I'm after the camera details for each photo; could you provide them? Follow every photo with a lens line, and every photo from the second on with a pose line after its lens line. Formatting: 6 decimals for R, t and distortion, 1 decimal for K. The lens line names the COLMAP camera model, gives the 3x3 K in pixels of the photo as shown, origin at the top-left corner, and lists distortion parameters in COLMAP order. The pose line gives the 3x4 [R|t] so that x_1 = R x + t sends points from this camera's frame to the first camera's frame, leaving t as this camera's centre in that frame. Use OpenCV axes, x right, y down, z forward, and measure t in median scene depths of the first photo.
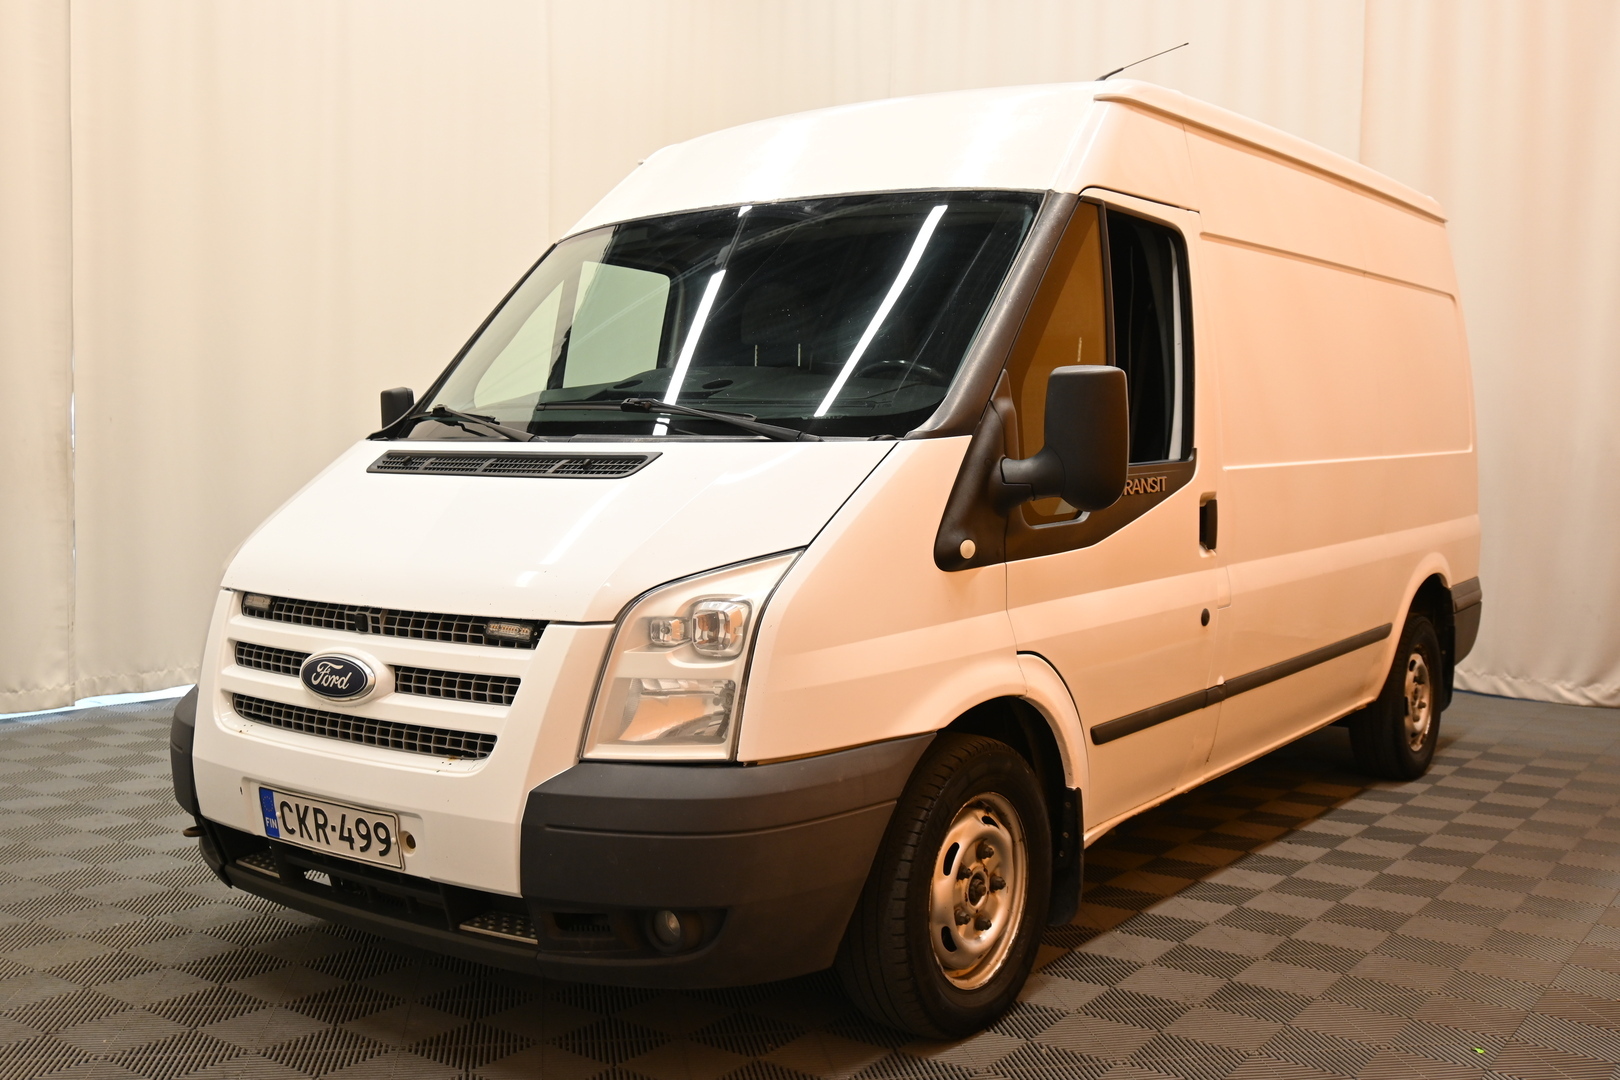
lens RADIAL K [[1586.6, 0, 810.0], [0, 1586.6, 540.0], [0, 0, 1]] dist [-0.013077, -0.001046]
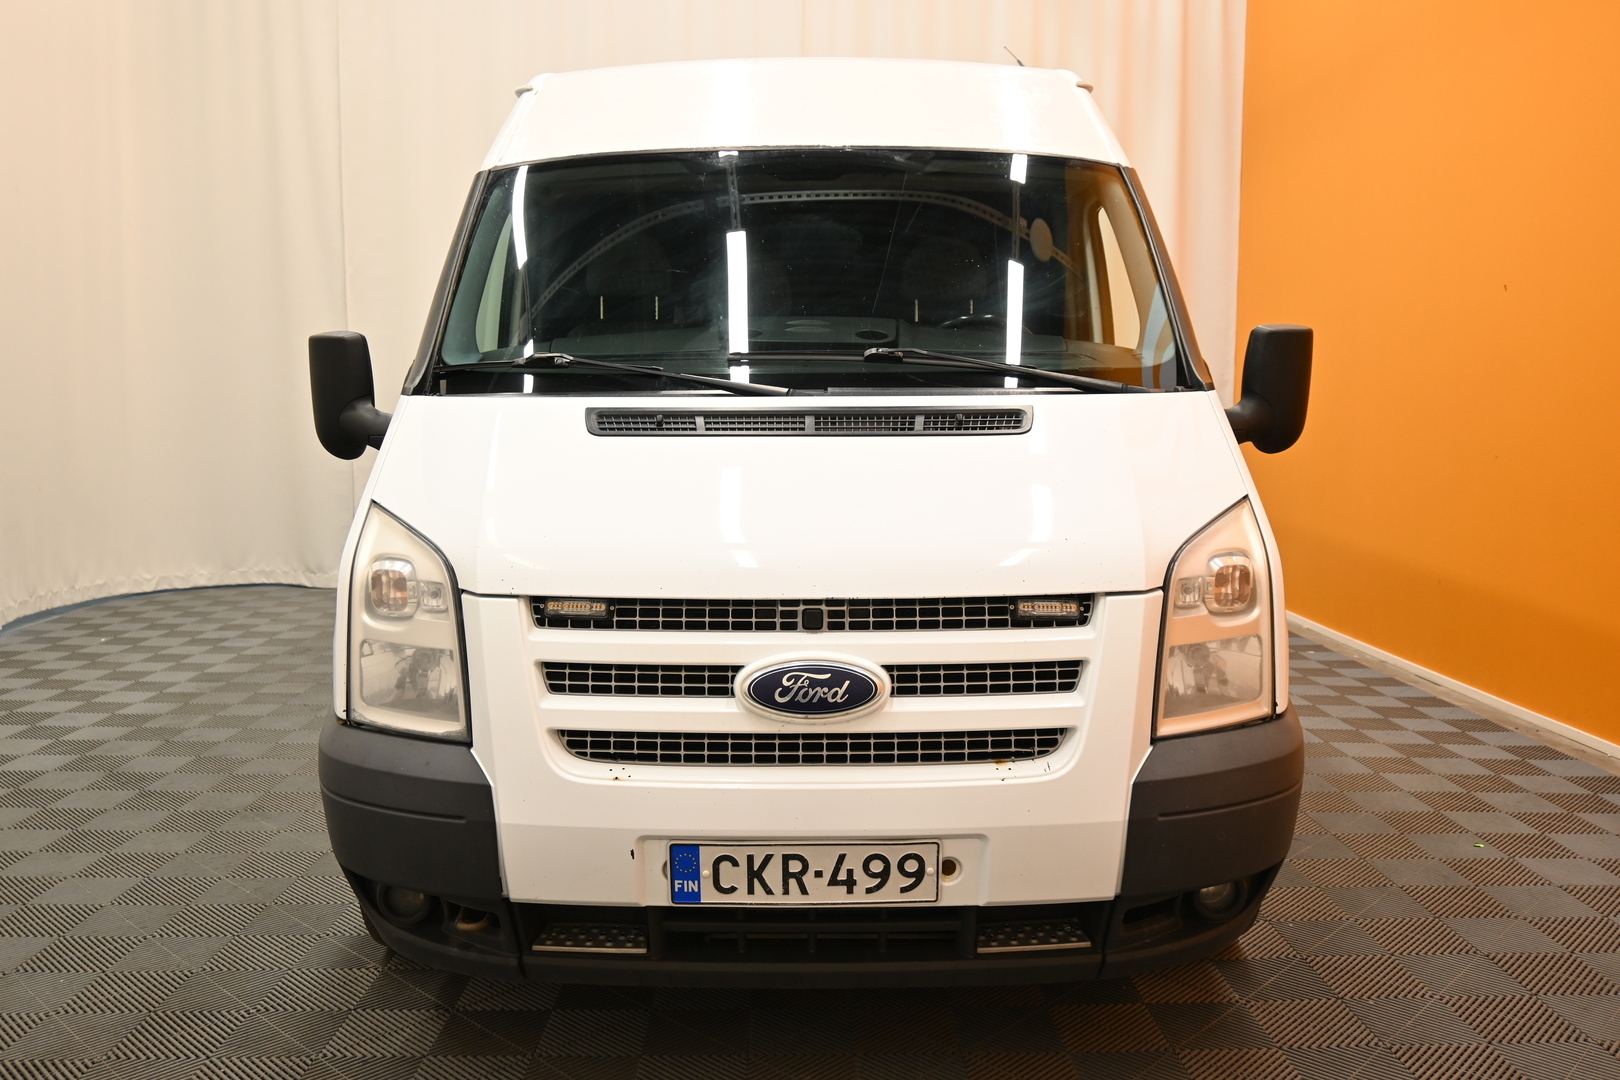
lens RADIAL K [[1284.9, 0, 810.0], [0, 1284.9, 540.0], [0, 0, 1]] dist [-0.003918, -0.001666]
pose [[0.803427, -0.074067, 0.590779, -0.681181], [0.043626, 0.996888, 0.065653, -0.032355], [-0.593803, -0.026974, 0.804158, 0.476602]]
